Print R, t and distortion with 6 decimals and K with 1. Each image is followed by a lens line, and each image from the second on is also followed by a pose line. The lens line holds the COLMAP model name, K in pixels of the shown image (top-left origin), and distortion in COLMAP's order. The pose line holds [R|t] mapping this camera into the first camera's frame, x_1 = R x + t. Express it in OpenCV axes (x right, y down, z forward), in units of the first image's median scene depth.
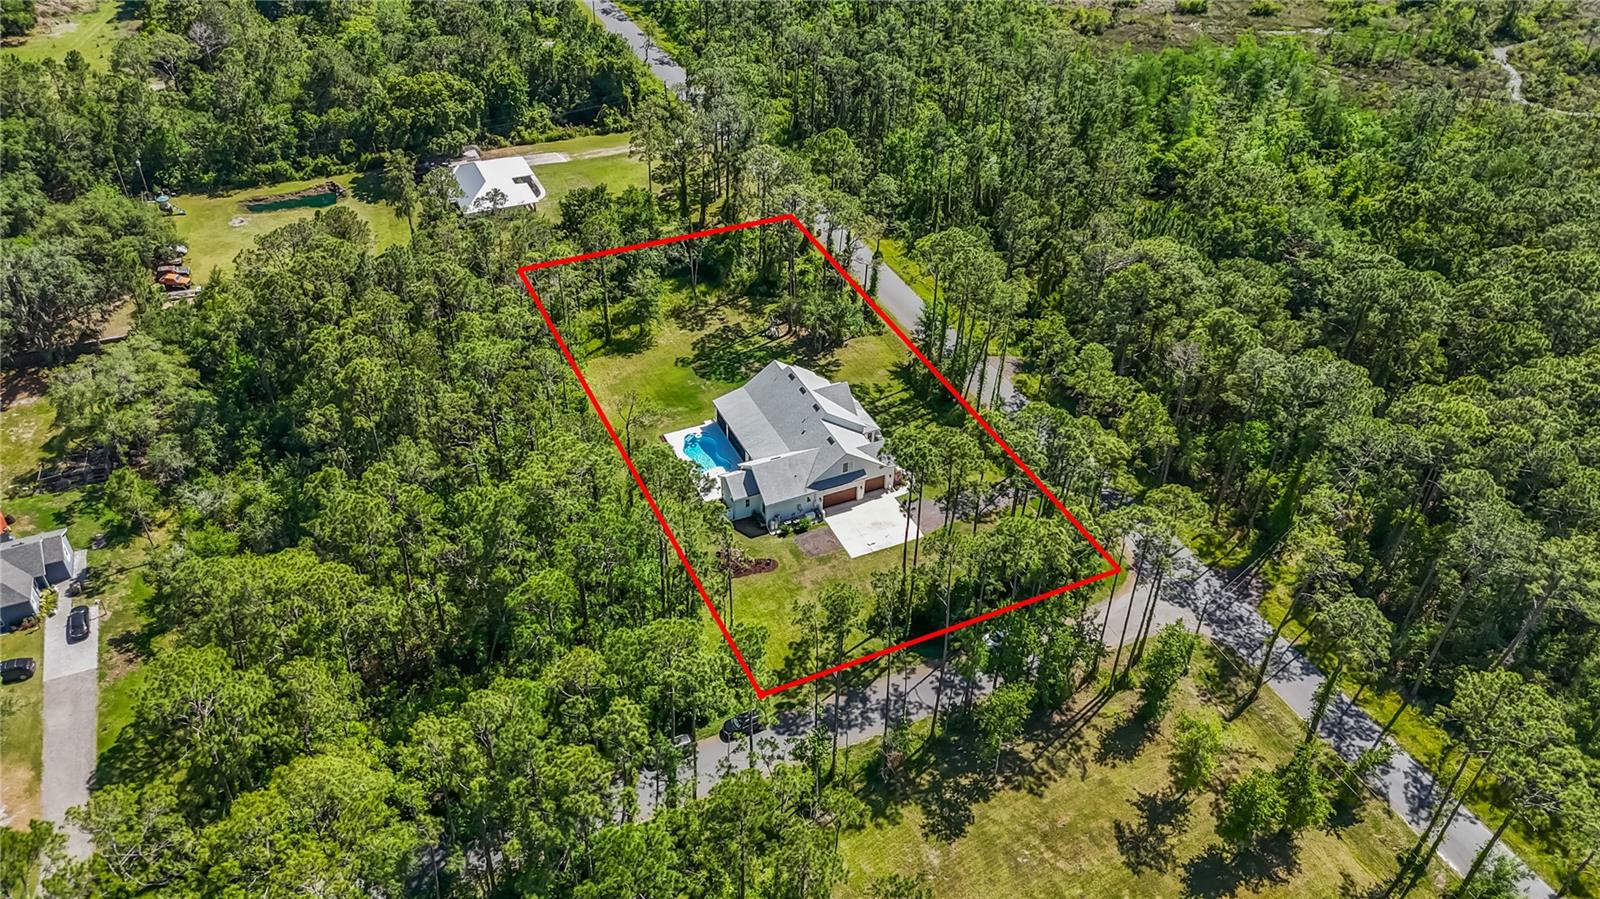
lens RADIAL K [[1197.0, 0, 799.2], [0, 1197.0, 449.3], [0, 0, 1]] dist [0.012039, 0.001334]
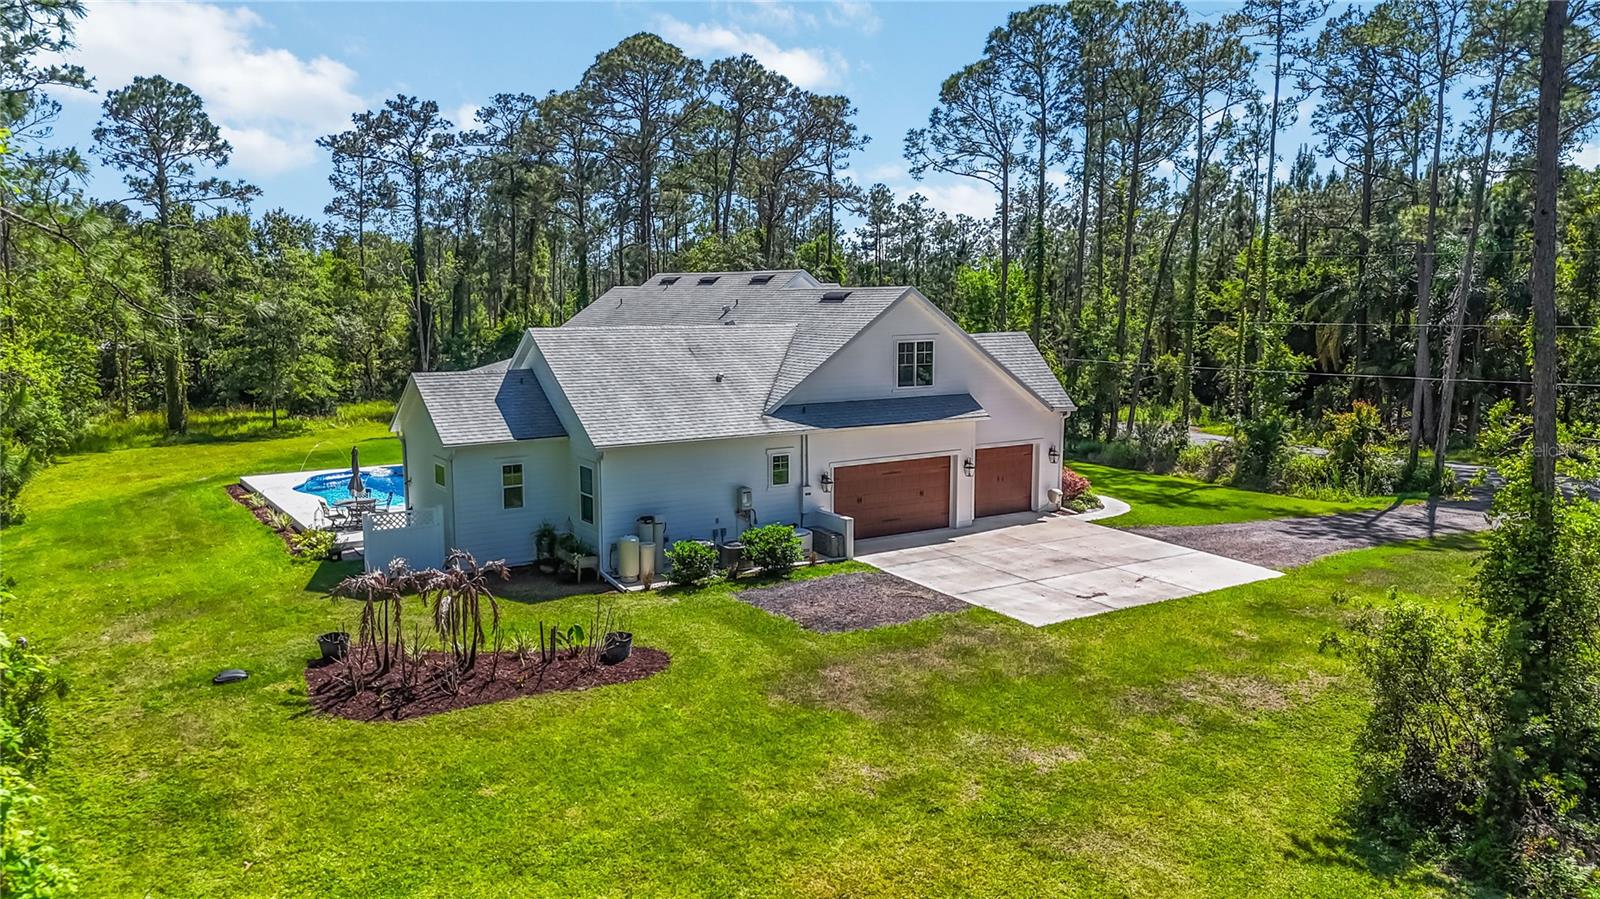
lens RADIAL K [[1197.0, 0, 814.6], [0, 1197.0, 451.9], [0, 0, 1]] dist [0.012039, 0.001334]
pose [[0.985511, -0.037010, 0.165522, -0.023682], [0.114155, 0.866510, -0.485932, 0.150430], [-0.125442, 0.497786, 0.858180, 0.774527]]
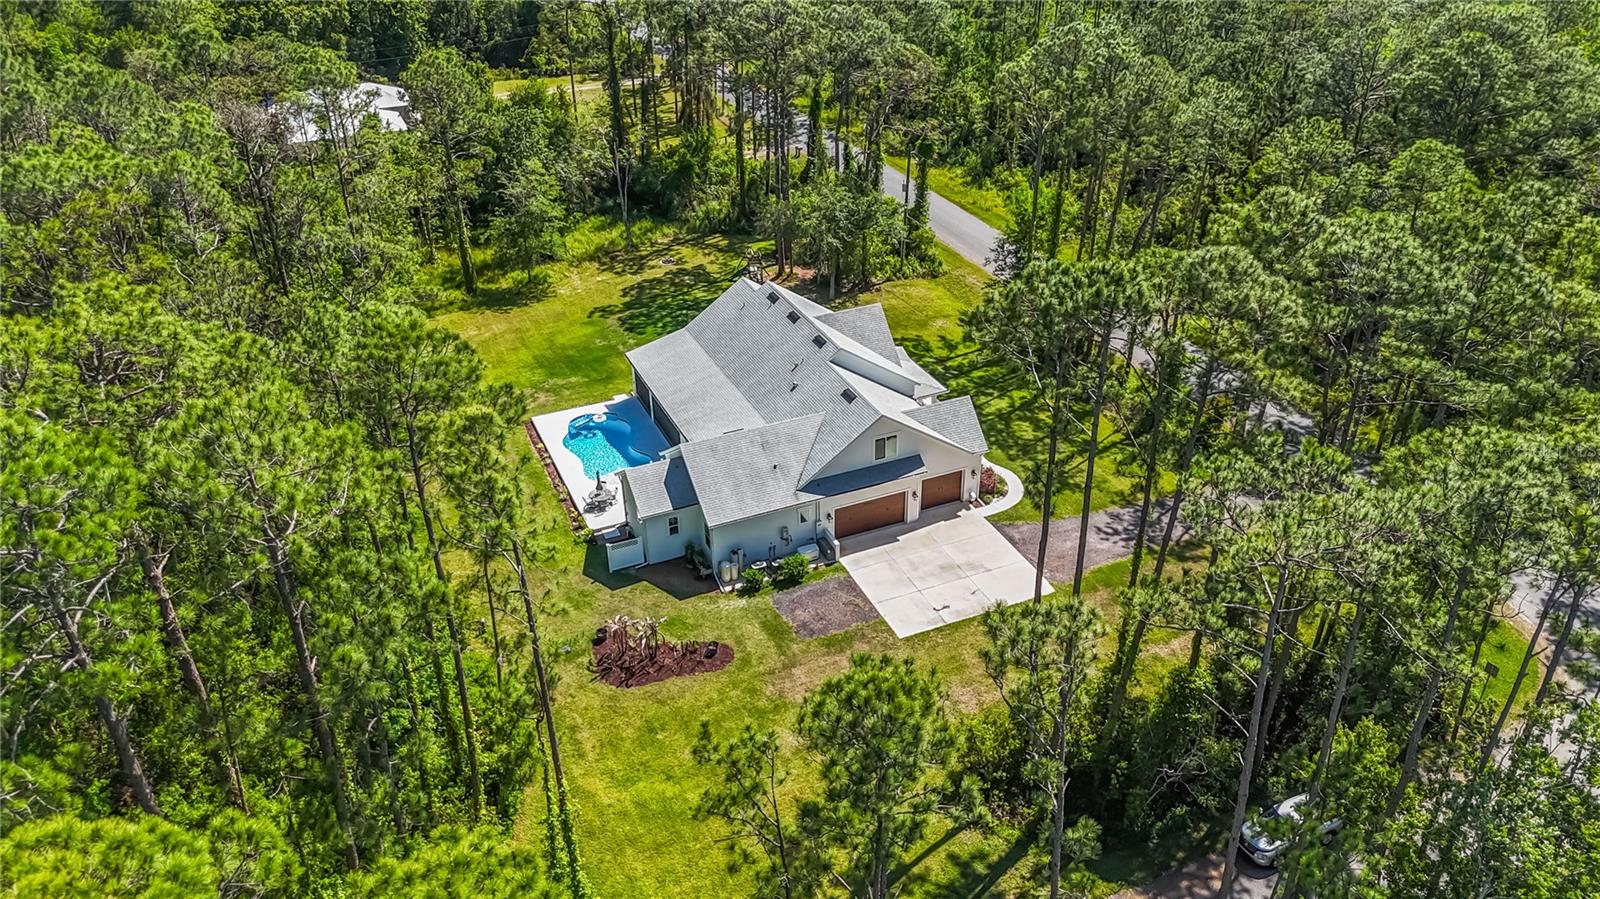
lens RADIAL K [[1197.0, 0, 793.7], [0, 1197.0, 445.0], [0, 0, 1]] dist [0.012039, 0.001334]
pose [[0.999379, -0.018582, -0.029945, 0.017984], [0.015147, 0.993692, -0.111117, 0.064519], [0.031821, 0.110594, 0.993356, 0.516693]]
